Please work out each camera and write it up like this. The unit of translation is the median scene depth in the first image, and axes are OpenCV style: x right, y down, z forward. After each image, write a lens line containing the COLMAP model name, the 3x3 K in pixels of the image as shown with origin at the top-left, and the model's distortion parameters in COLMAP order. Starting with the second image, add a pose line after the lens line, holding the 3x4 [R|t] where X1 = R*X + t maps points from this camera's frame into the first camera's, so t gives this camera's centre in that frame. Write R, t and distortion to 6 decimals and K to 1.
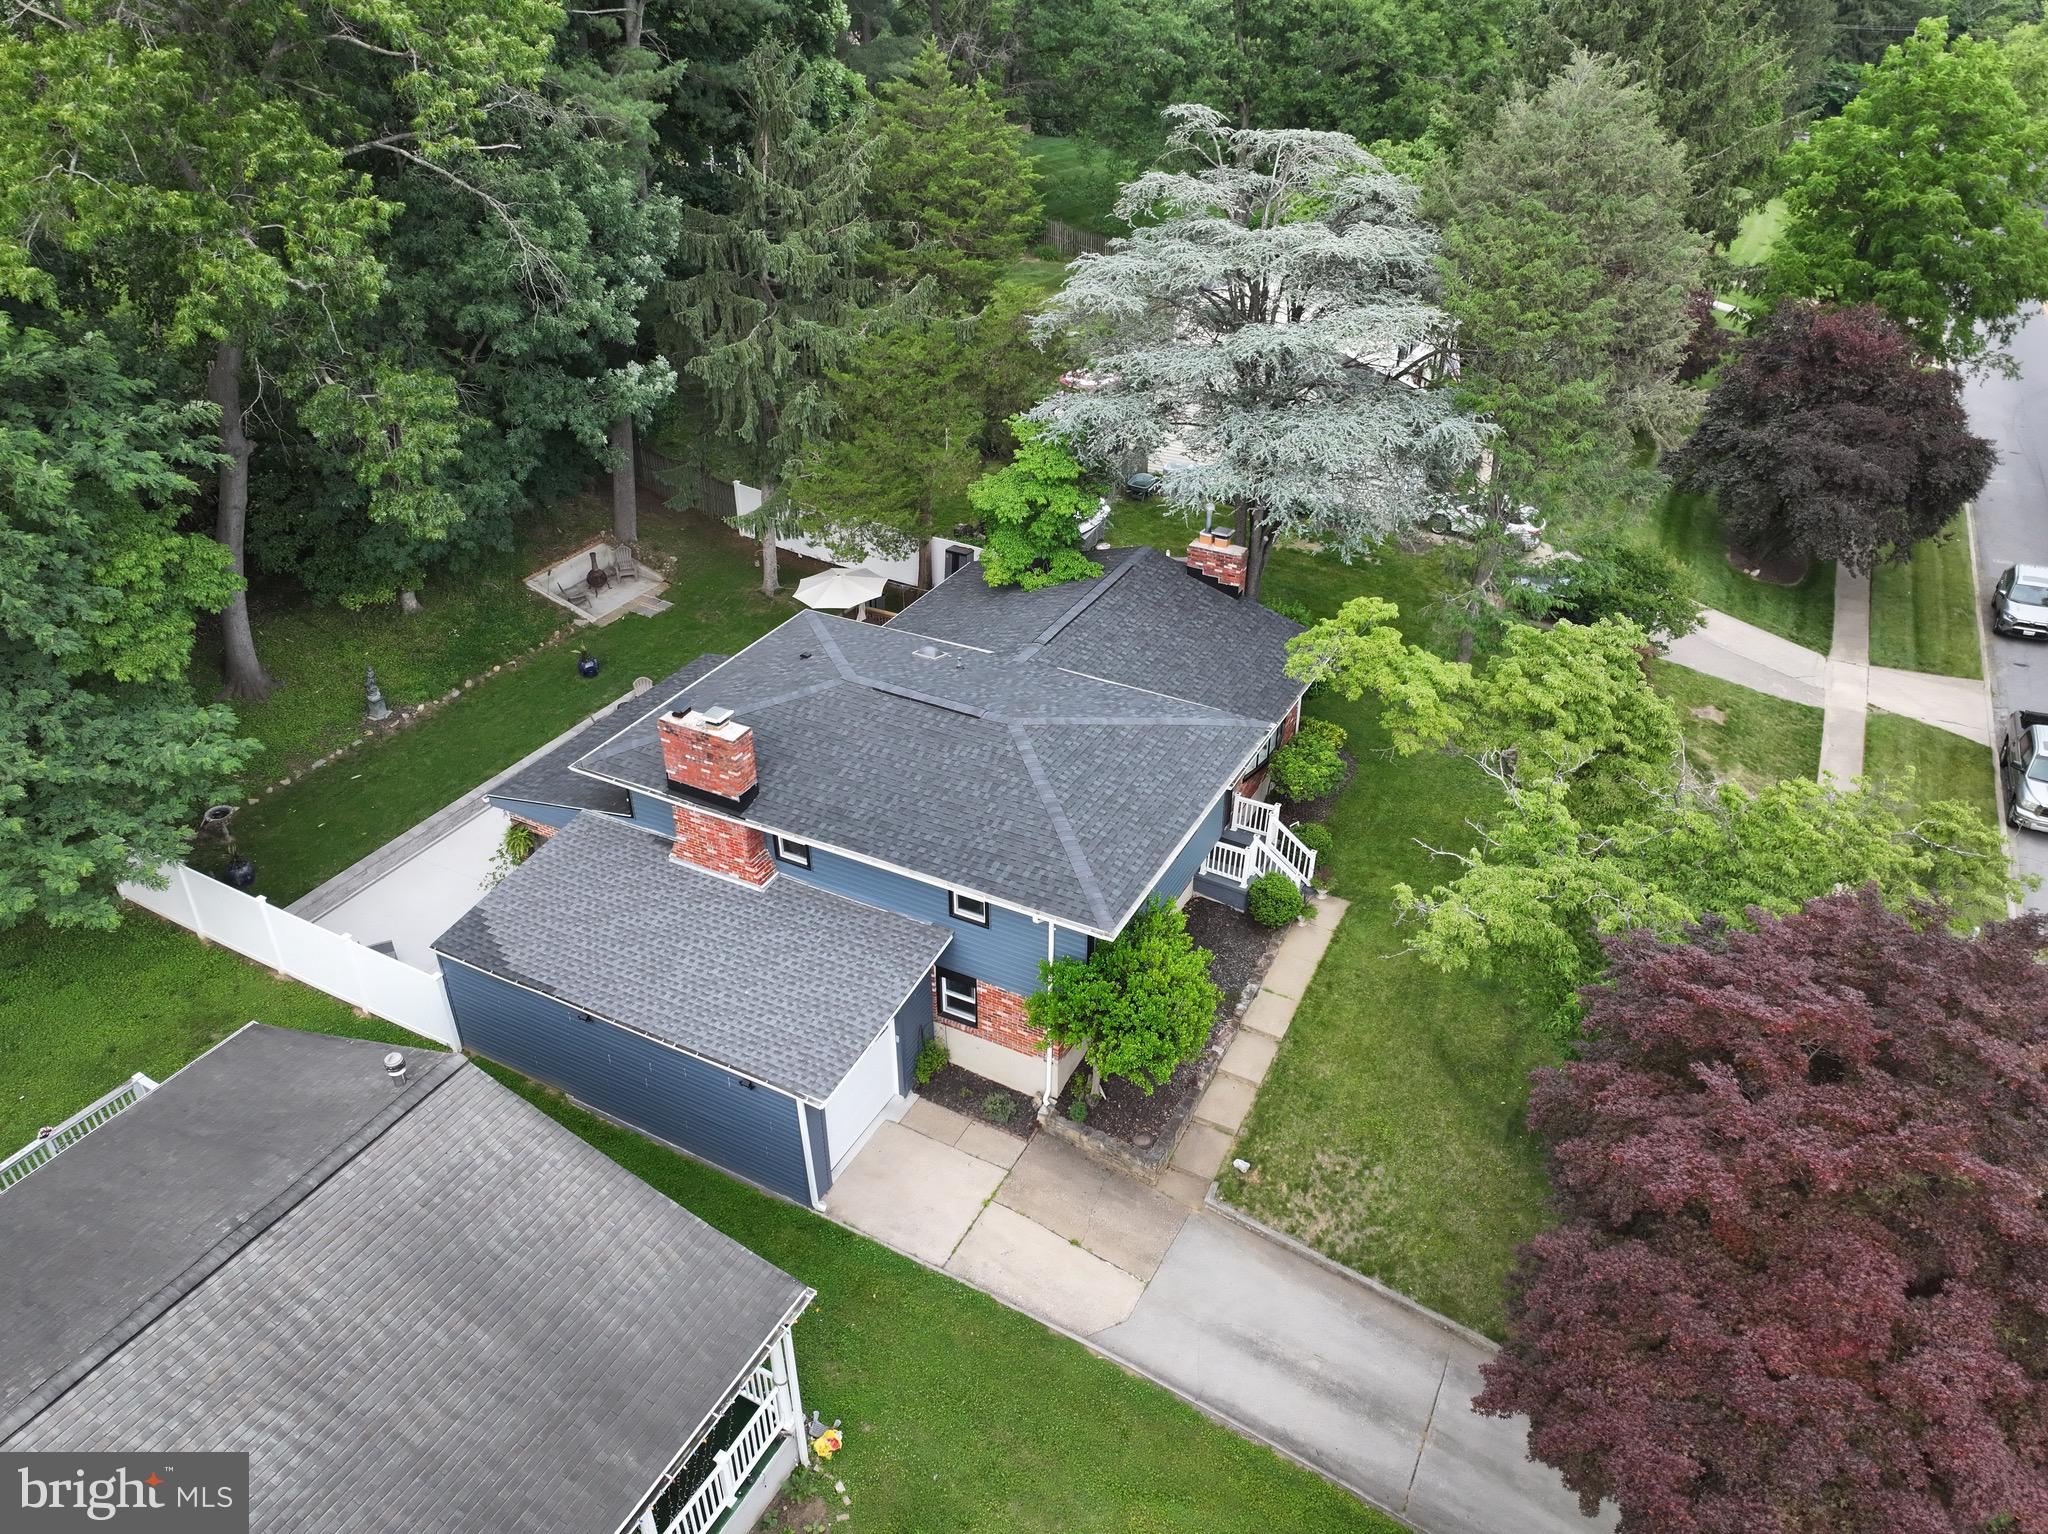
lens RADIAL K [[1437.0, 0, 1028.8], [0, 1437.0, 781.9], [0, 0, 1]] dist [0.010807, 0.002699]
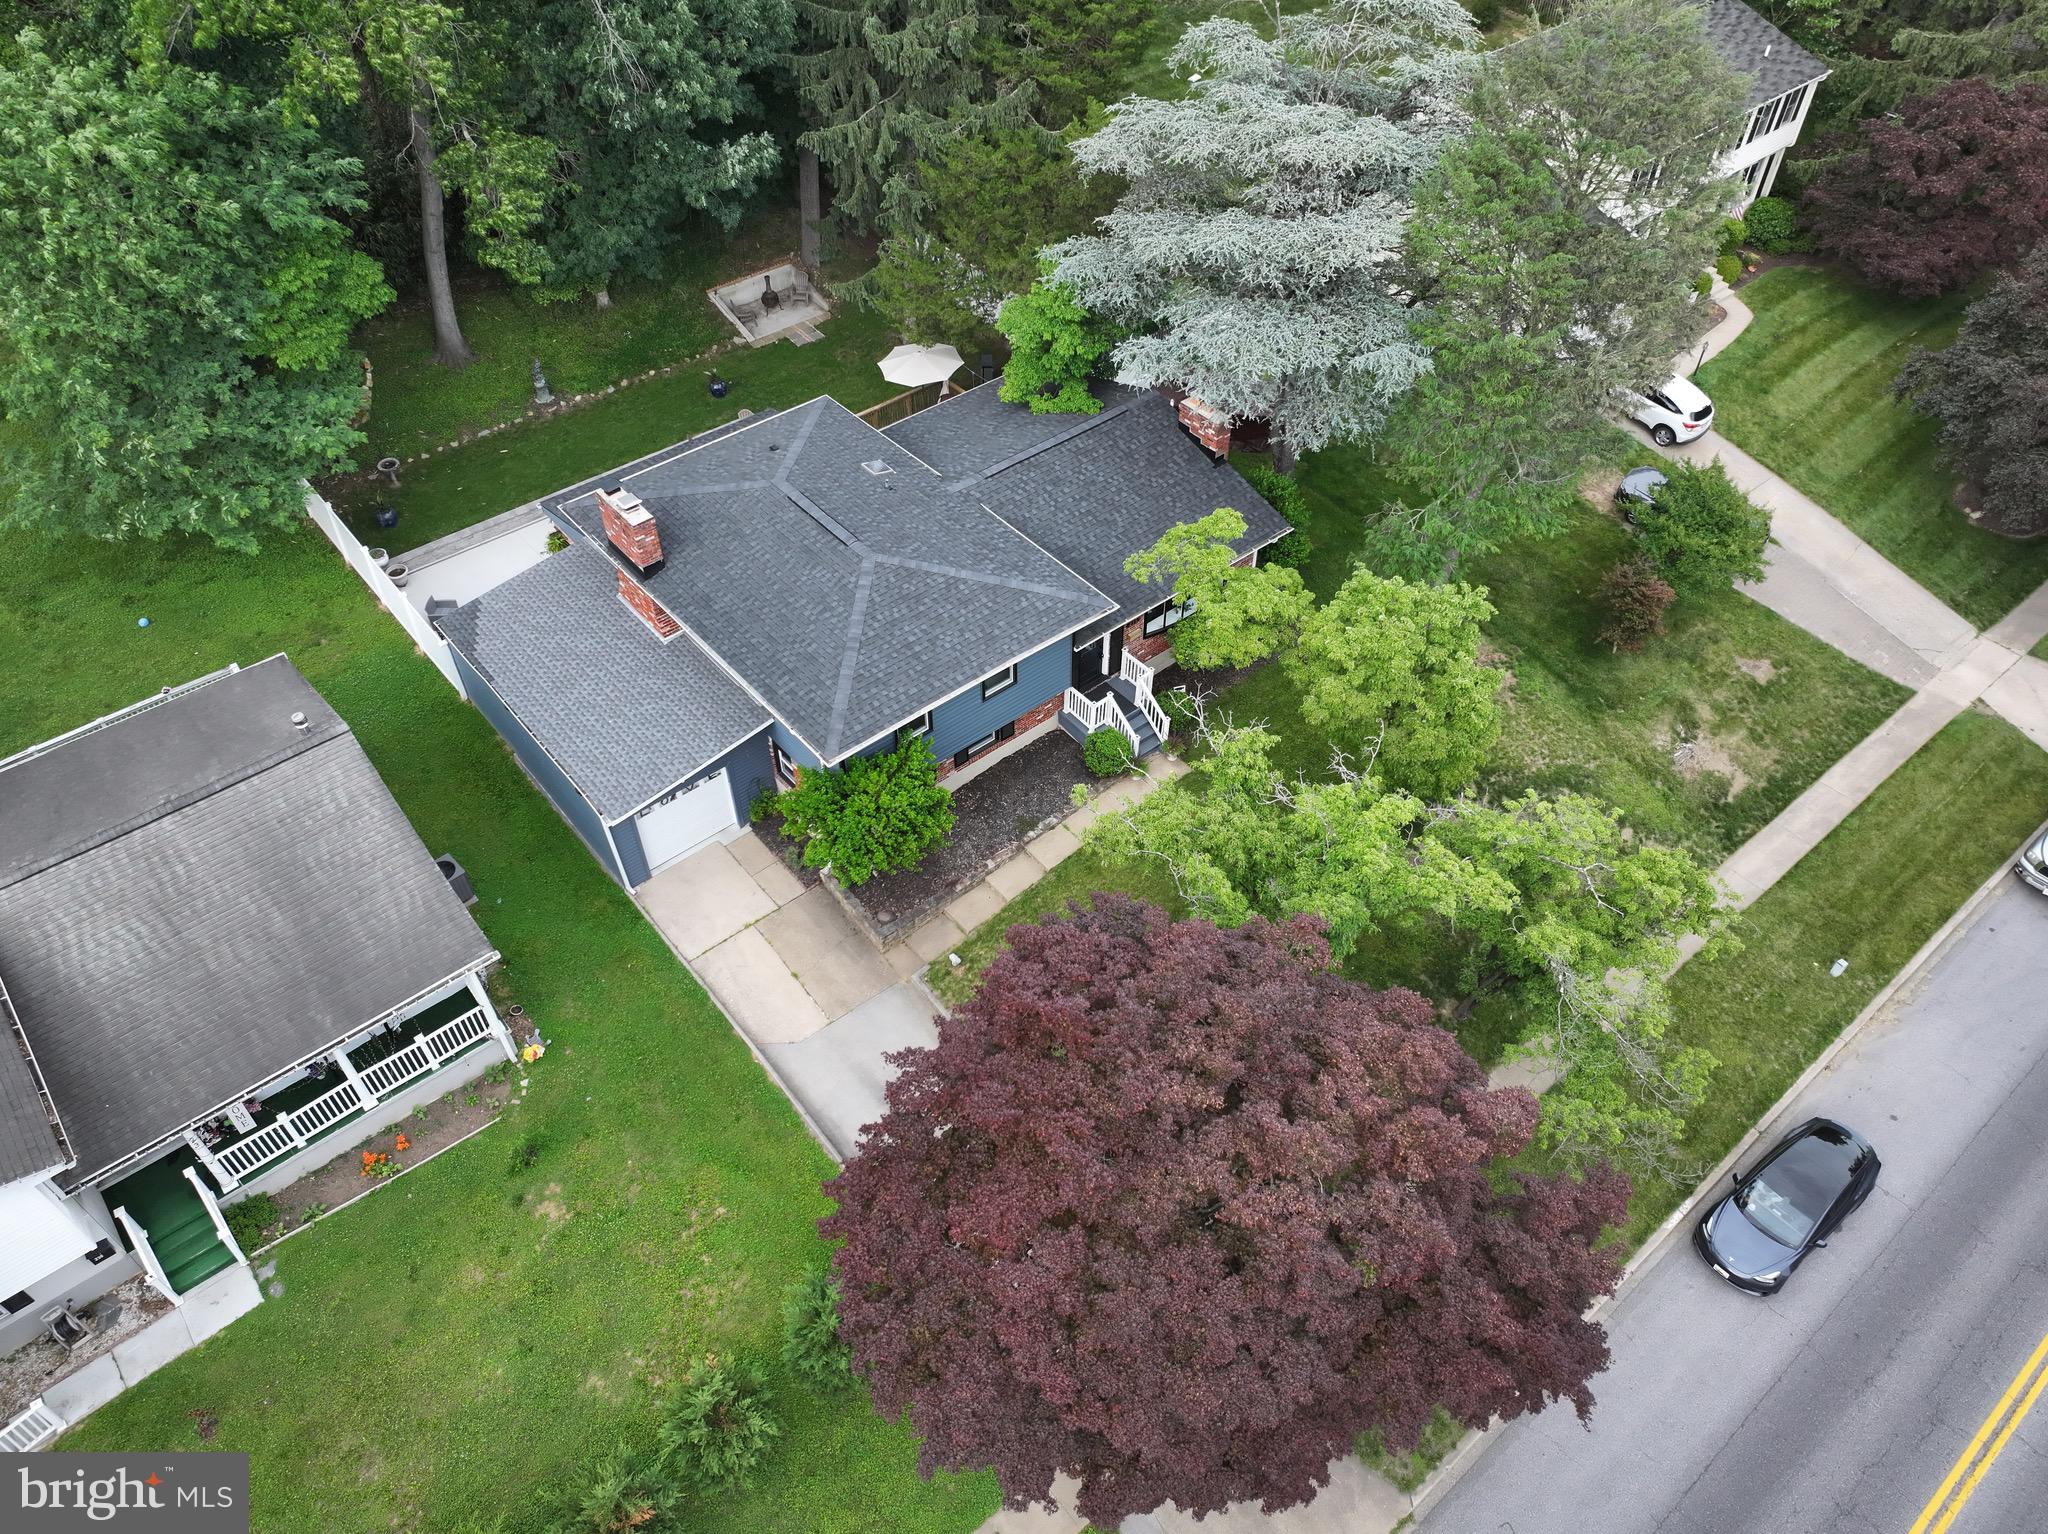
lens RADIAL K [[1437.0, 0, 1021.8], [0, 1437.0, 771.8], [0, 0, 1]] dist [0.010807, 0.002699]
pose [[0.924008, 0.274405, -0.266293, 0.411637], [-0.204852, 0.943293, 0.261215, -0.184203], [0.322871, -0.186814, 0.927823, -0.074620]]
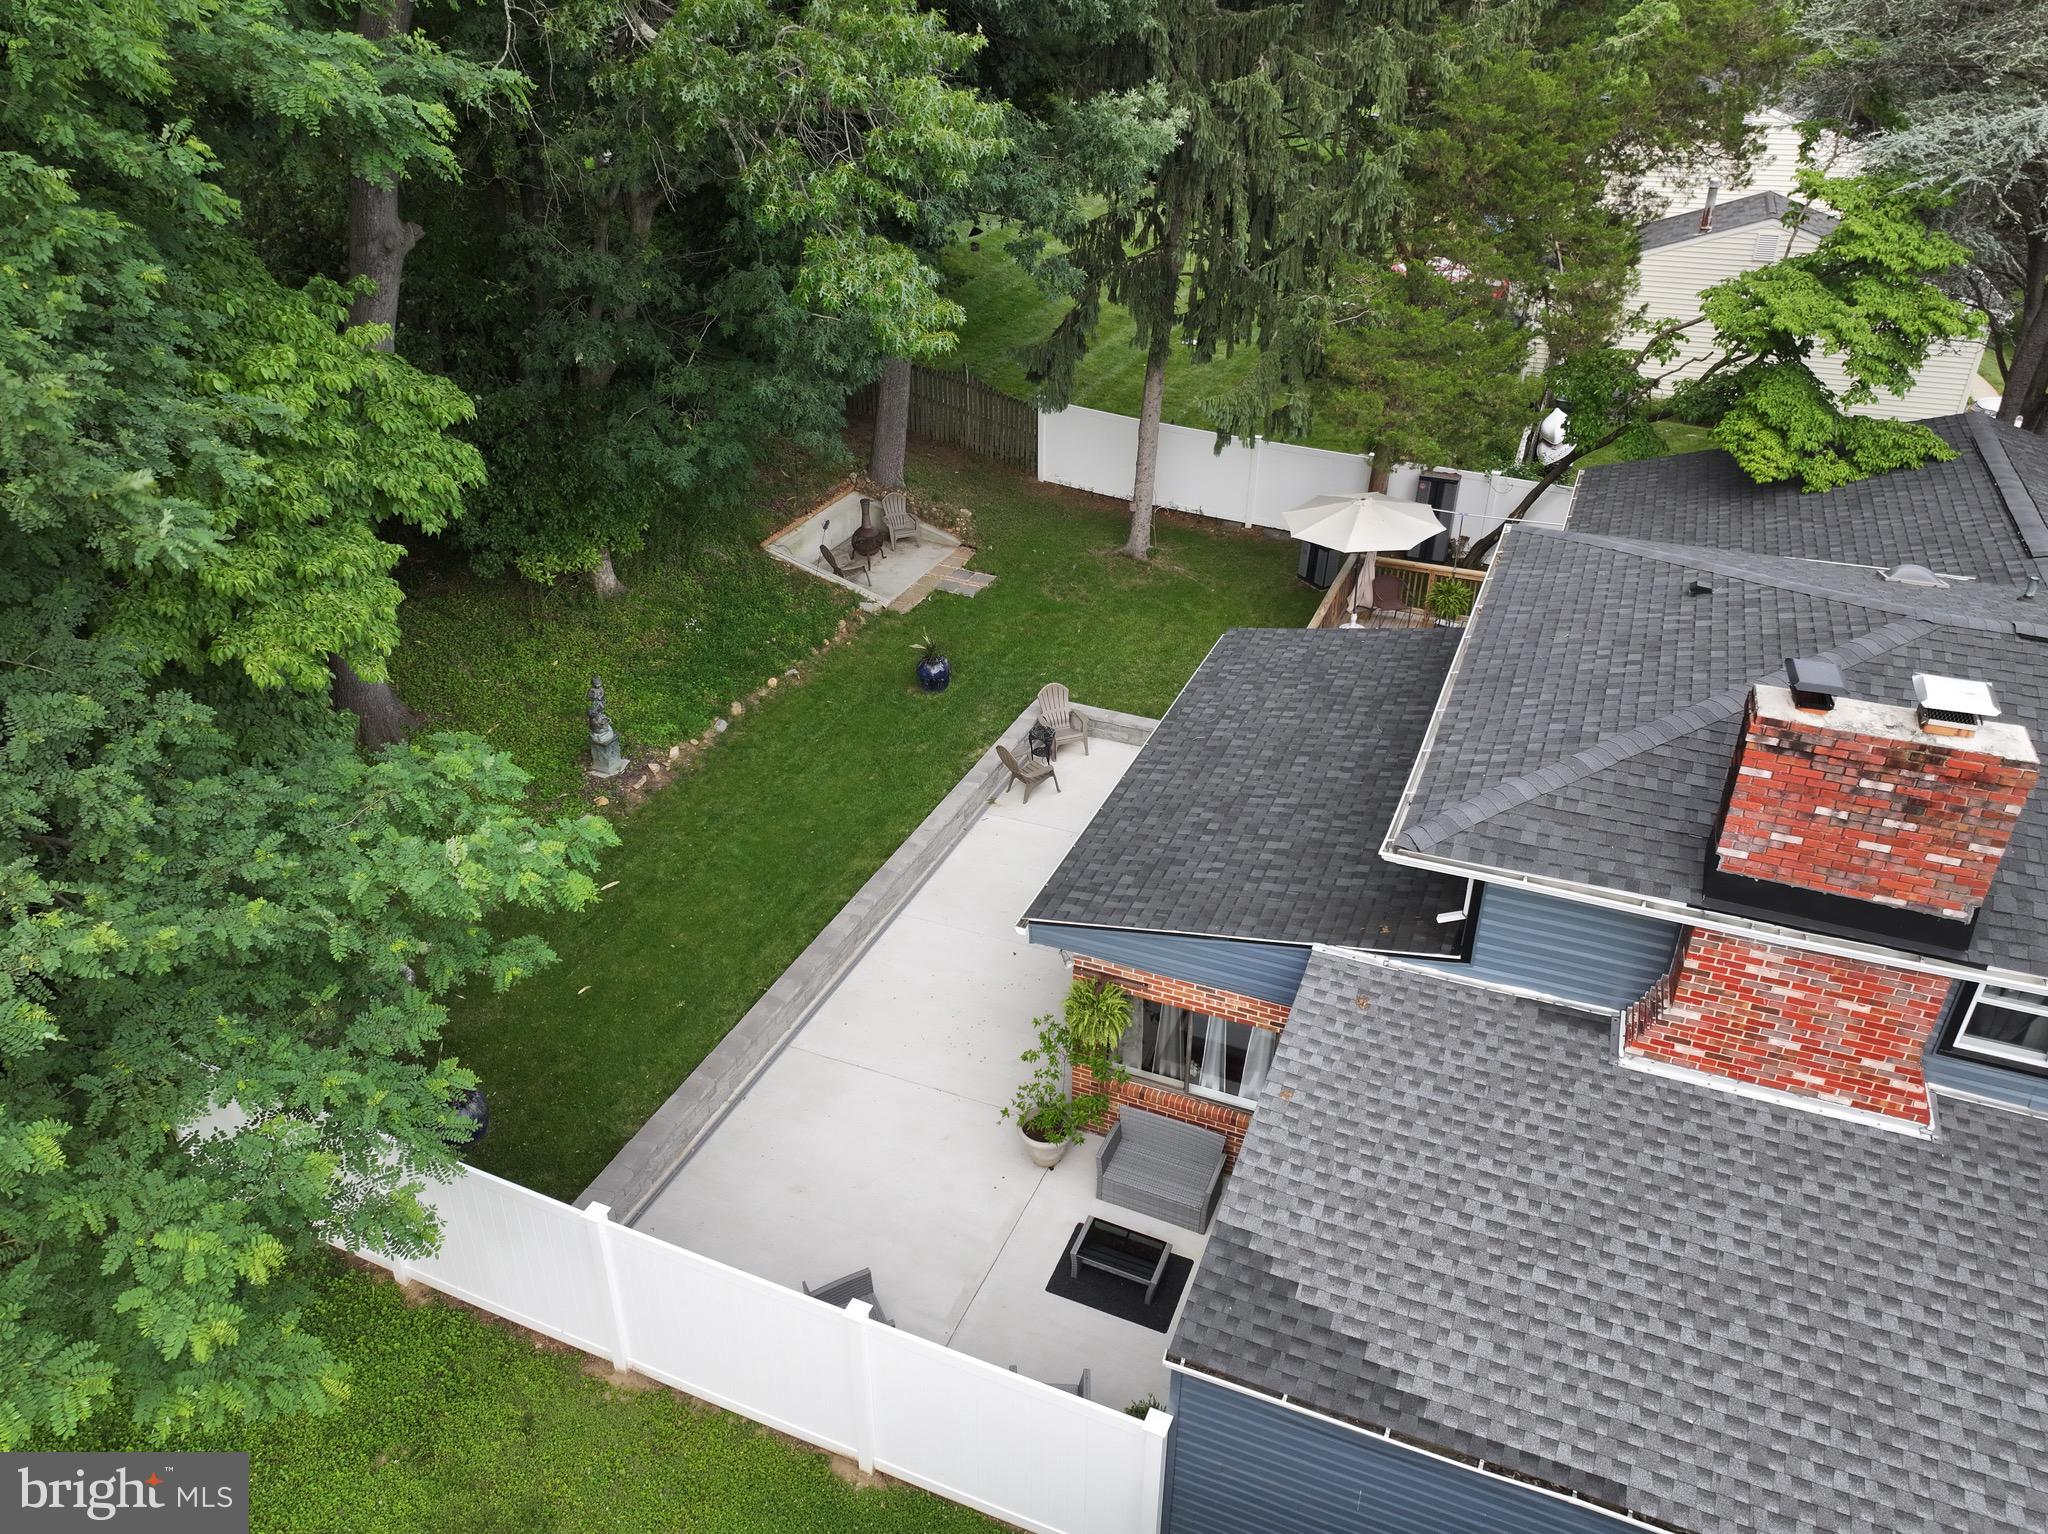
lens RADIAL K [[1437.0, 0, 1032.0], [0, 1437.0, 778.0], [0, 0, 1]] dist [0.010807, 0.002699]
pose [[0.995929, -0.045801, 0.077642, -0.409314], [0.048512, 0.998264, -0.033397, -0.020420], [-0.075978, 0.037028, 0.996422, 0.543233]]
